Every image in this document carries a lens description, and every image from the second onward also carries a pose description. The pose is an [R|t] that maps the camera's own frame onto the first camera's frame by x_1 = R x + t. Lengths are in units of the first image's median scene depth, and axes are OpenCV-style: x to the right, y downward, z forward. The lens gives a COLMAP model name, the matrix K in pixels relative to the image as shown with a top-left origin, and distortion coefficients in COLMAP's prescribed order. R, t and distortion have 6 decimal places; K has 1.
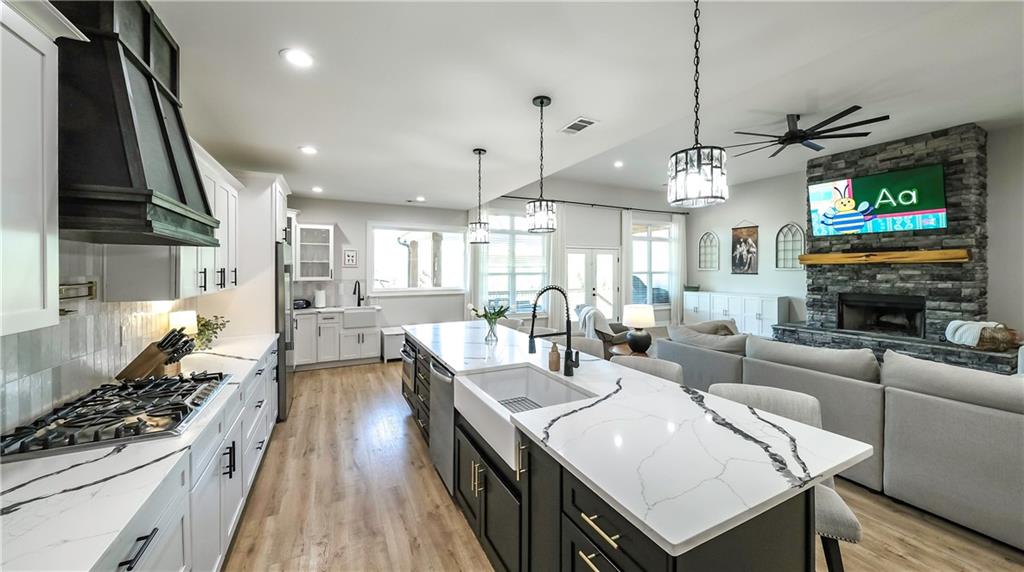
lens RADIAL K [[363.0, 0, 512.4], [0, 363.0, 270.5], [0, 0, 1]] dist [-0.000096, -0.000010]
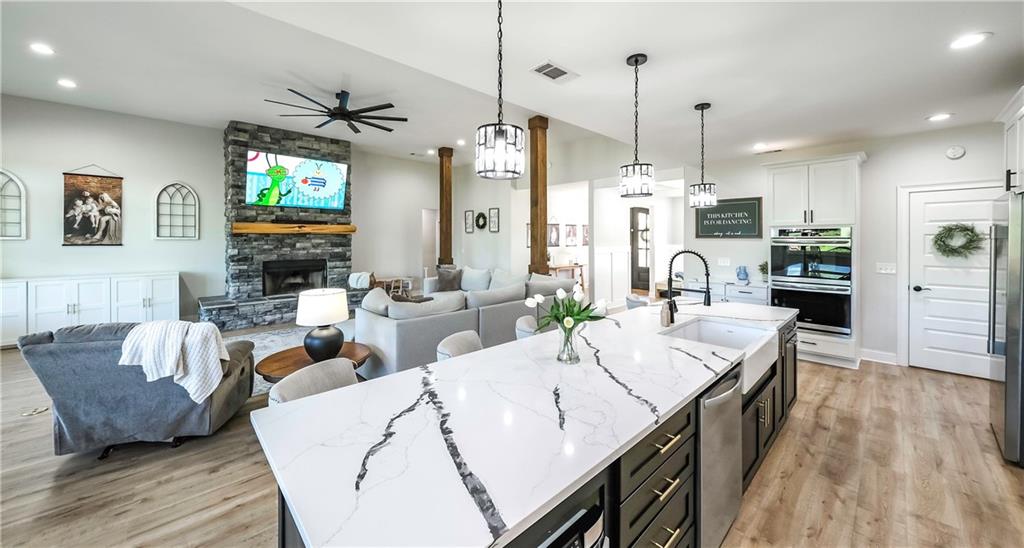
lens RADIAL K [[358.9, 0, 513.0], [0, 358.9, 243.0], [0, 0, 1]] dist [-0.001049, -0.000049]
pose [[-0.288509, -0.009202, 0.957433, -0.273527], [0.002893, 0.999941, 0.010482, 0.000466], [-0.957473, 0.005794, -0.288465, 0.593753]]
